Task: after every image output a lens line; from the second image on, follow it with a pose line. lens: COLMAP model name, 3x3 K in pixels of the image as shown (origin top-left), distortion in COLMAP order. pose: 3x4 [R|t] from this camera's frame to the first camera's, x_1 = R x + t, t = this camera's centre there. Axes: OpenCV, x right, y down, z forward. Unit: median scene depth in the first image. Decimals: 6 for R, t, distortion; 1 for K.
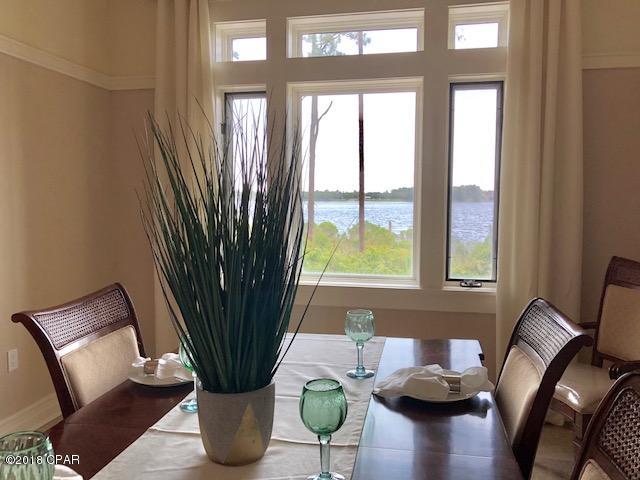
lens RADIAL K [[530.2, 0, 313.7], [0, 530.2, 237.5], [0, 0, 1]] dist [0.024896, 0.004766]
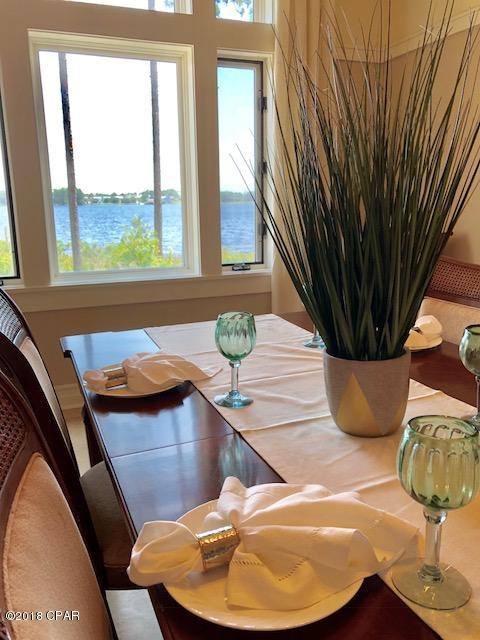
lens RADIAL K [[530.2, 0, 239.2], [0, 530.2, 318.1], [0, 0, 1]] dist [0.024896, 0.004766]
pose [[0.840721, -0.132323, 0.525052, -0.272649], [0.057306, 0.985978, 0.156727, 0.023751], [-0.538428, -0.101675, 0.836515, 0.131340]]
